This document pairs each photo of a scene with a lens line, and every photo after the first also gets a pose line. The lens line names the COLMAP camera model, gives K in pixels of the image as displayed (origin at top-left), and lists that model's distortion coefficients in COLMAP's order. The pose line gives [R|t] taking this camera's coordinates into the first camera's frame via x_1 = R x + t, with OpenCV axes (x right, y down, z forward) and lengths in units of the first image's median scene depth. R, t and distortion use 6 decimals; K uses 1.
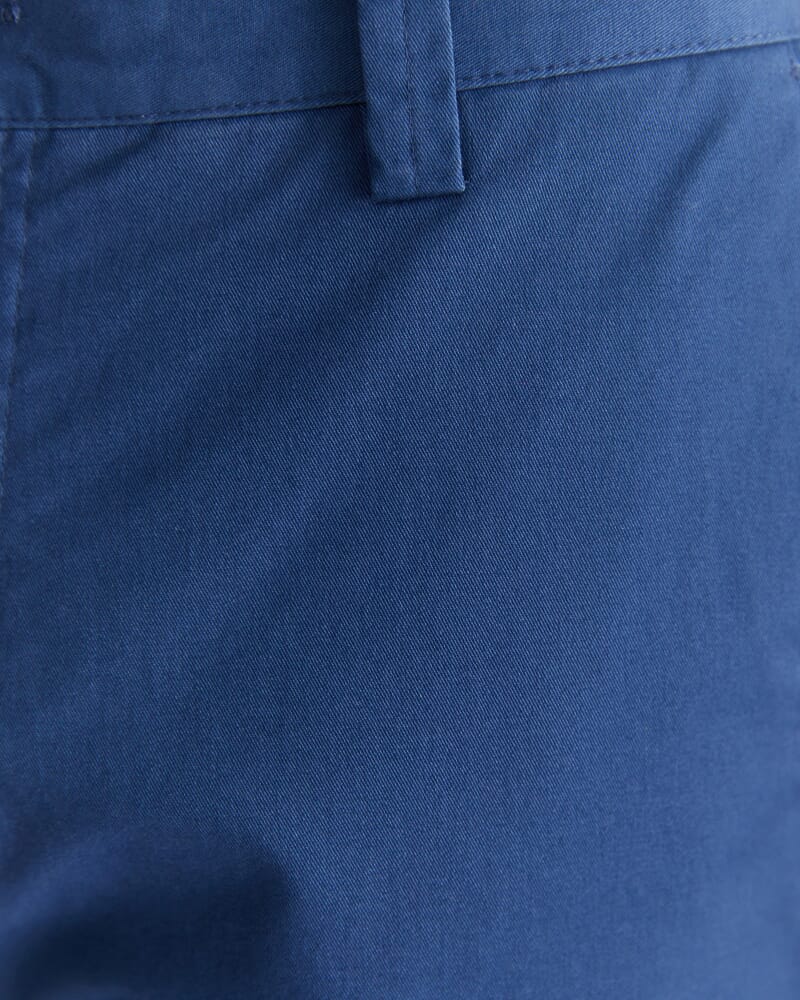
lens RADIAL K [[1907.3, 0, 395.8], [0, 1907.3, 503.6], [0, 0, 1]] dist [-0.201384, 0.000000]
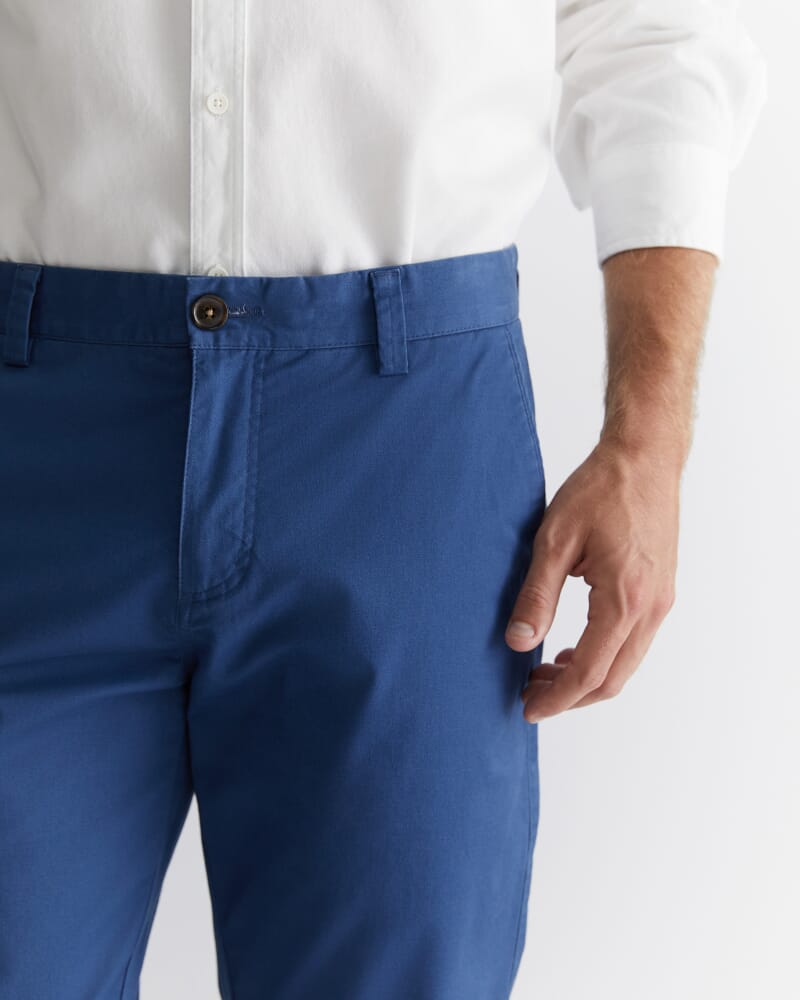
lens RADIAL K [[1907.3, 0, 400.7], [0, 1907.3, 494.6], [0, 0, 1]] dist [-0.201384, 0.000000]
pose [[0.971588, -0.000509, 0.236679, -0.715216], [0.027955, 0.993245, -0.112621, 0.386276], [-0.235023, 0.116038, 0.965039, -1.998342]]
